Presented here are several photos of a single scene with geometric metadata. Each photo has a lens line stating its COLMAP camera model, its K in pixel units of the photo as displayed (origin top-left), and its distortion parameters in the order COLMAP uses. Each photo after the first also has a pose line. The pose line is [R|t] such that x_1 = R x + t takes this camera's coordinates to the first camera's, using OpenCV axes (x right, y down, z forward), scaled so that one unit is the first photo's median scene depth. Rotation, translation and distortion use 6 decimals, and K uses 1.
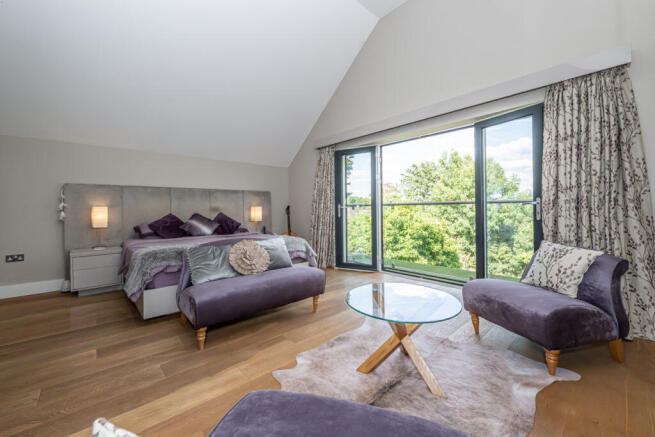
lens RADIAL K [[262.0, 0, 324.9], [0, 262.0, 216.4], [0, 0, 1]] dist [0.001573, 0.000217]
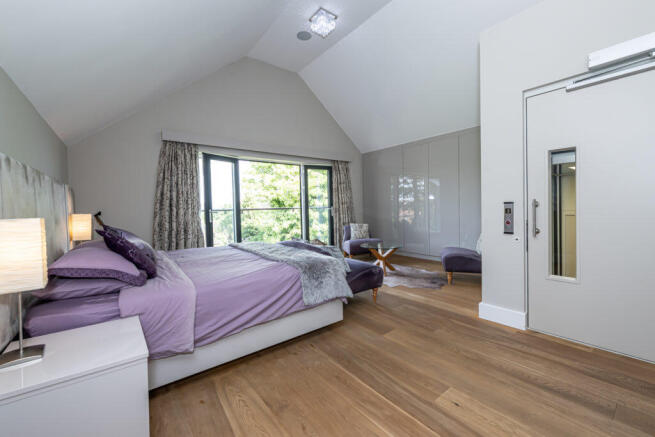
lens RADIAL K [[262.0, 0, 324.9], [0, 262.0, 216.4], [0, 0, 1]] dist [0.001573, 0.000217]
pose [[0.091629, -0.018313, 0.995625, -1.547751], [0.053348, 0.998485, 0.013456, -0.015570], [-0.994363, 0.051882, 0.092467, 0.866456]]
